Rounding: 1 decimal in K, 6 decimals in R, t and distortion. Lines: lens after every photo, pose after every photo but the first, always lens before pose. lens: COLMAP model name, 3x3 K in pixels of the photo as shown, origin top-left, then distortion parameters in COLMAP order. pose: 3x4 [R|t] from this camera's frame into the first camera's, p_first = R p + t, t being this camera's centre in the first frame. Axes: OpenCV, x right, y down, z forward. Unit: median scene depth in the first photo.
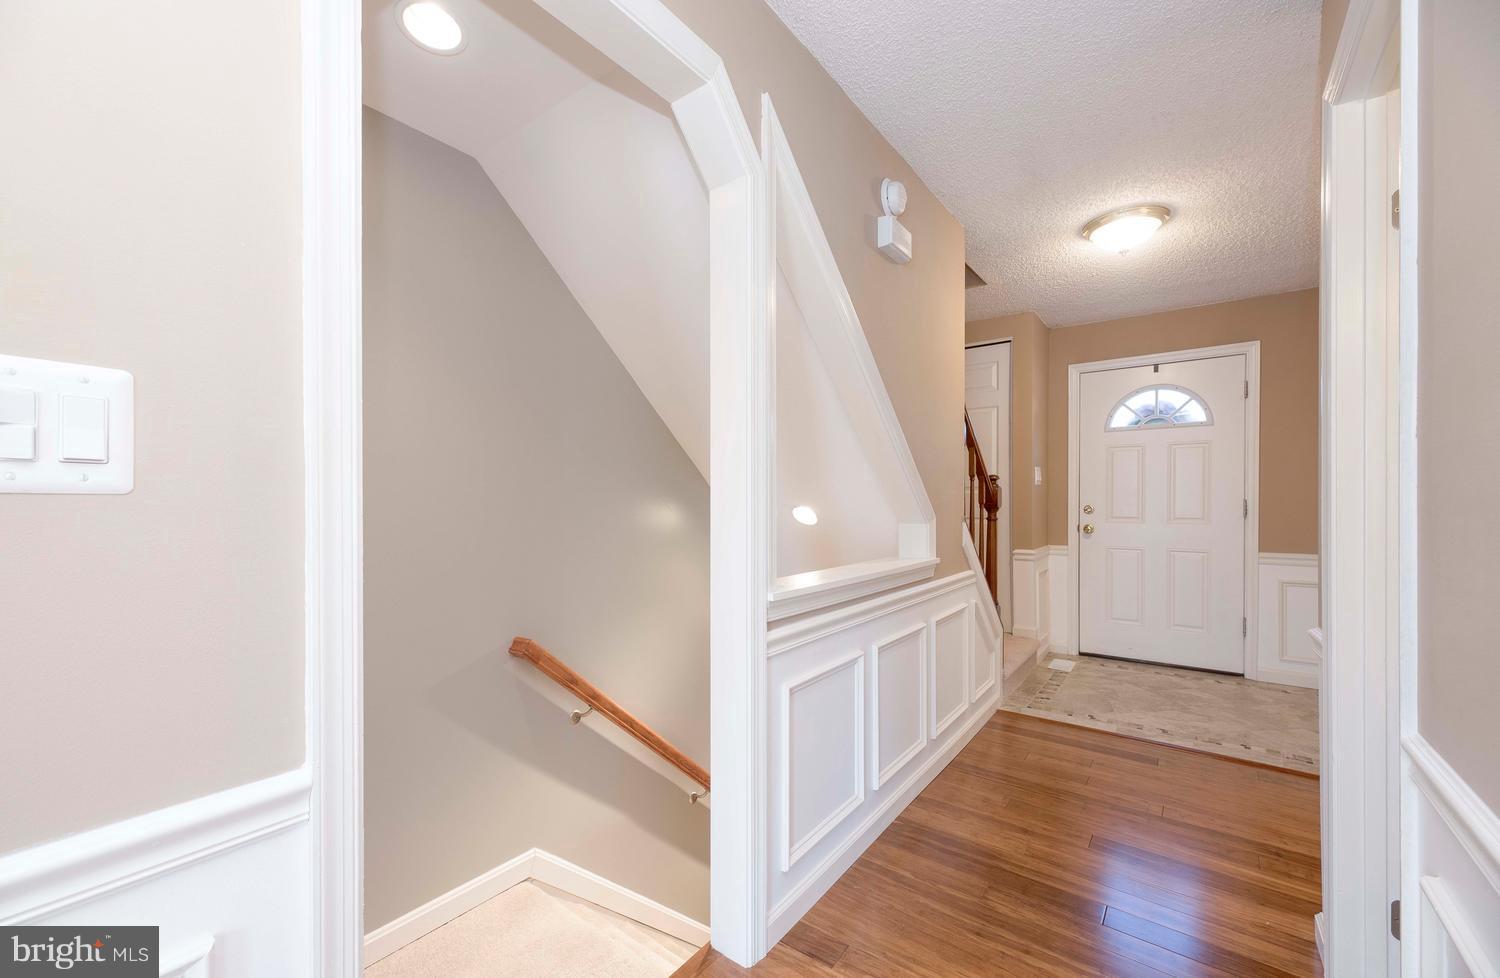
lens RADIAL K [[587.4, 0, 741.4], [0, 587.4, 504.9], [0, 0, 1]] dist [0.001617, 0.000168]
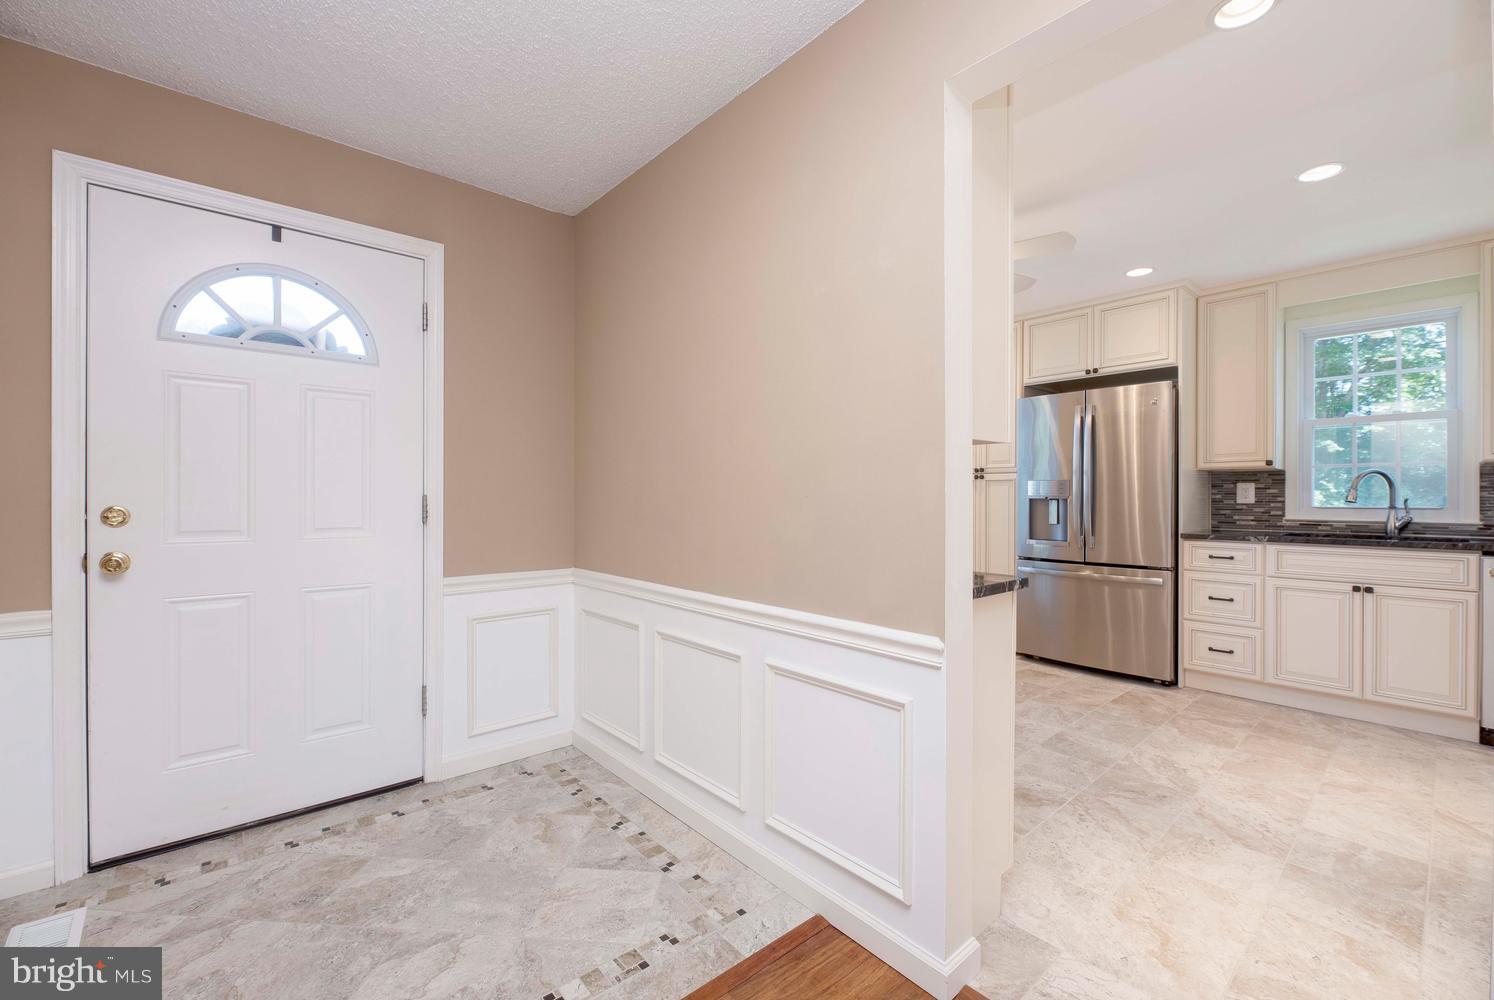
lens RADIAL K [[625.8, 0, 749.1], [0, 625.8, 497.4], [0, 0, 1]] dist [-0.002673, -0.002791]
pose [[0.191453, 0.000005, 0.981502, 0.261354], [0.004607, 0.999989, -0.000903, -0.003257], [-0.981491, 0.004694, 0.191451, 0.509027]]
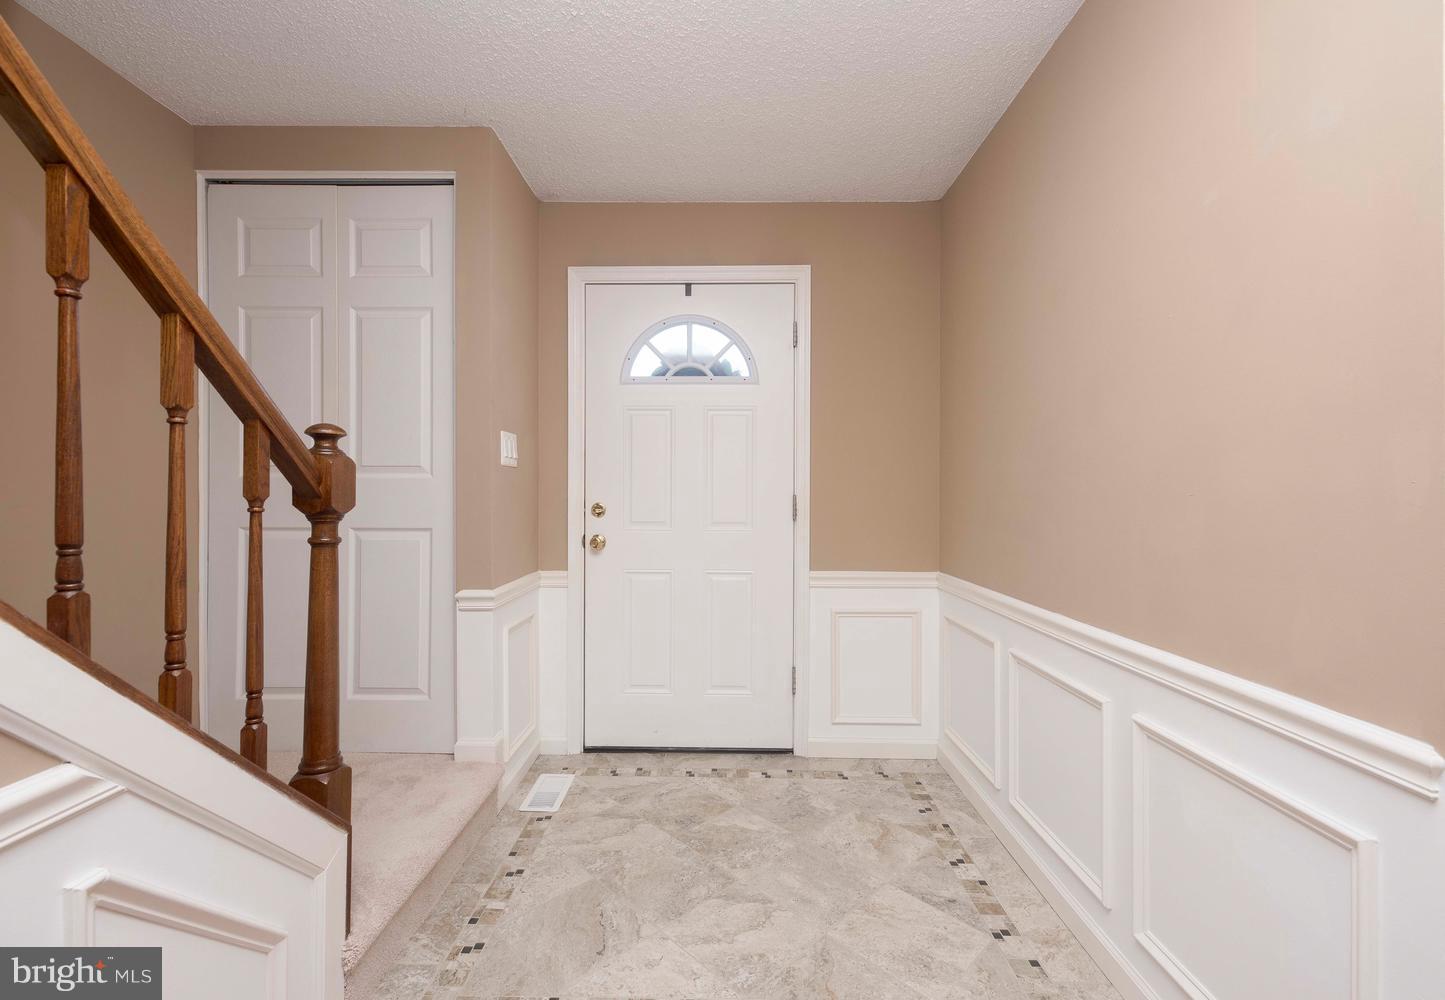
lens RADIAL K [[623.3, 0, 711.5], [0, 623.3, 495.7], [0, 0, 1]] dist [0.010135, -0.001944]
pose [[0.805059, 0.003240, 0.593186, 0.327415], [0.001158, 0.999975, -0.007033, -0.002120], [-0.593193, 0.006348, 0.805035, 0.444710]]
